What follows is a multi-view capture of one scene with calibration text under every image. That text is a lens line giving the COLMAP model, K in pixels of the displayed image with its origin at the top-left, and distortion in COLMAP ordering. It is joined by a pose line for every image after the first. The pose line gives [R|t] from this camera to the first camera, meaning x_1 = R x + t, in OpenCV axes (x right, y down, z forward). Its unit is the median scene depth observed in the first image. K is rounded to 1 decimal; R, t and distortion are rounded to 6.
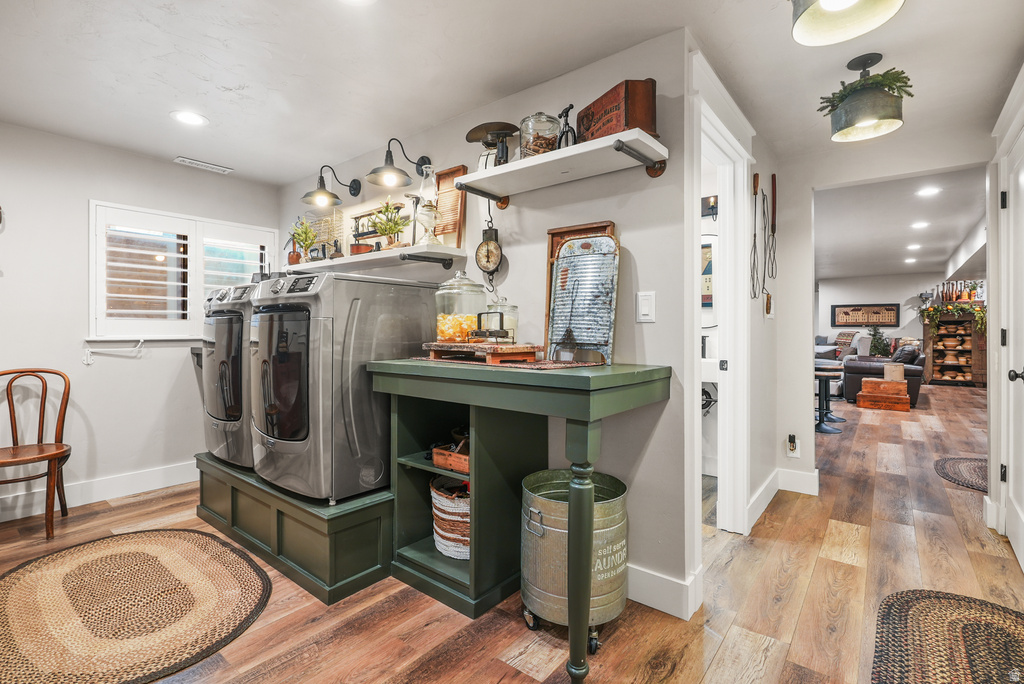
lens RADIAL K [[473.1, 0, 512.3], [0, 473.1, 328.1], [0, 0, 1]] dist [-0.000204, 0.000244]
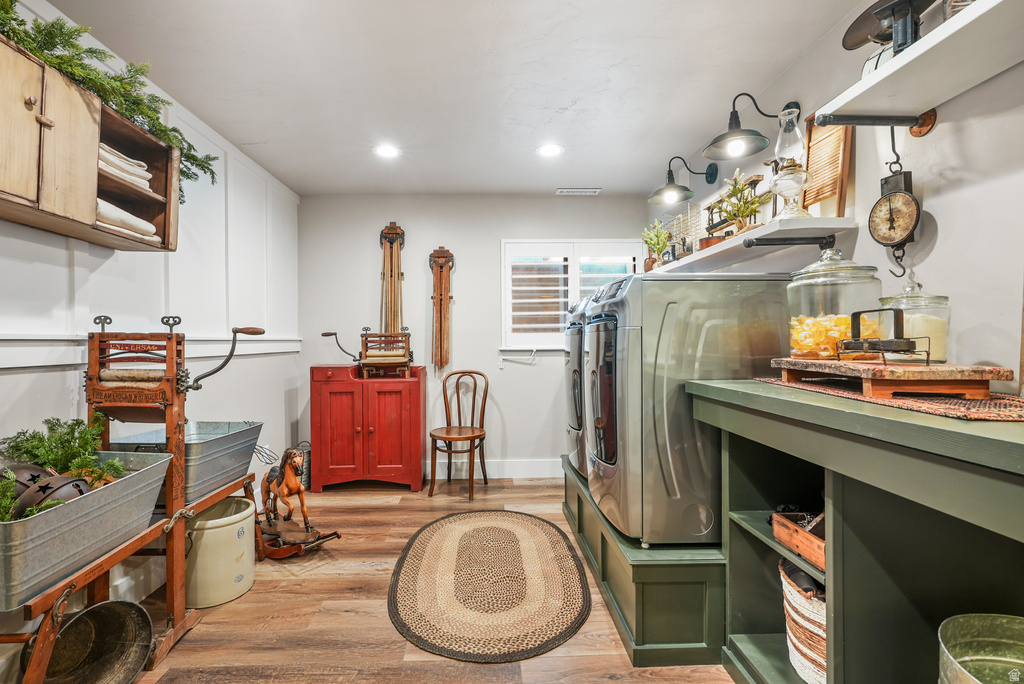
lens RADIAL K [[466.5, 0, 508.1], [0, 466.5, 337.4], [0, 0, 1]] dist [-0.003544, 0.000209]
pose [[0.652308, -0.011397, -0.757868, 0.083663], [0.010200, 0.999928, -0.006258, 0.000412], [0.757886, -0.003649, 0.652377, 0.235794]]
